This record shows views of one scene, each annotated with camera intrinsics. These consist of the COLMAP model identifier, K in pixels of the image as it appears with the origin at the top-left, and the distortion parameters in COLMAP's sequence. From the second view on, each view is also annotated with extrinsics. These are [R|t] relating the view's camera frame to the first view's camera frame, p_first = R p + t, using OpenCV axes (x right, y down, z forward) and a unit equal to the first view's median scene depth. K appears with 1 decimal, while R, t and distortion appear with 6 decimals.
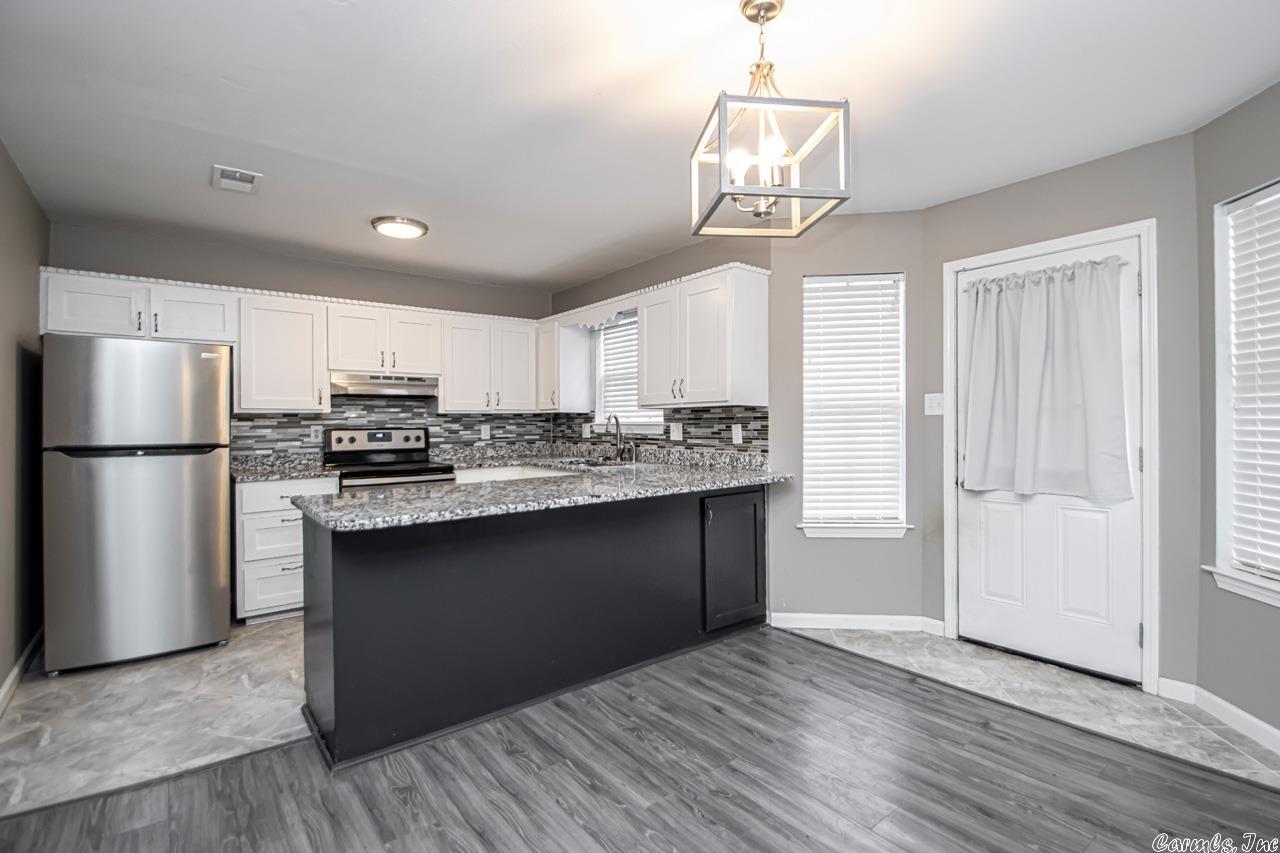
lens RADIAL K [[603.3, 0, 629.7], [0, 603.3, 422.7], [0, 0, 1]] dist [-0.001732, -0.009248]
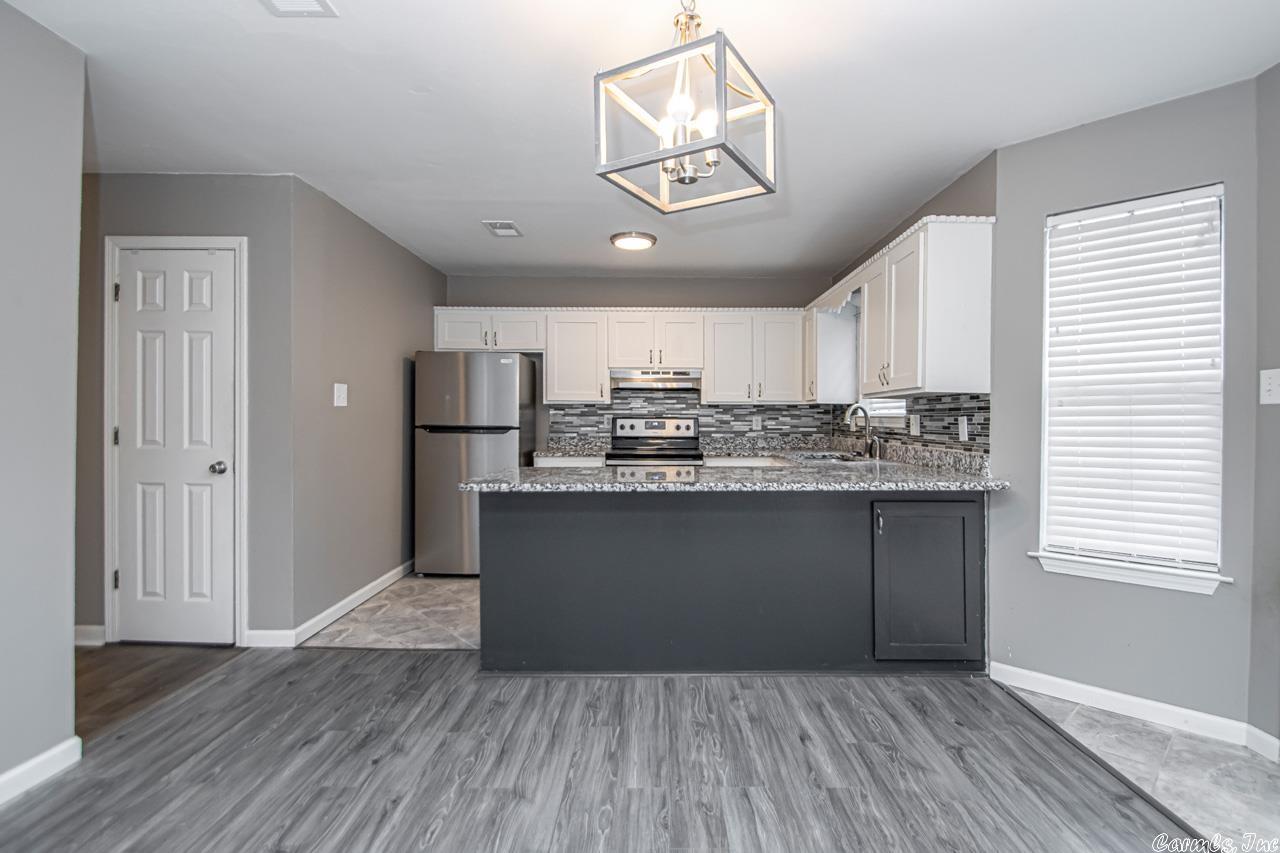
lens RADIAL K [[603.3, 0, 630.8], [0, 603.3, 420.5], [0, 0, 1]] dist [-0.001732, -0.009248]
pose [[0.783408, 0.015581, -0.621313, 0.350547], [-0.011430, 0.999878, 0.010663, 0.004524], [0.621403, -0.001252, 0.783490, 0.111364]]
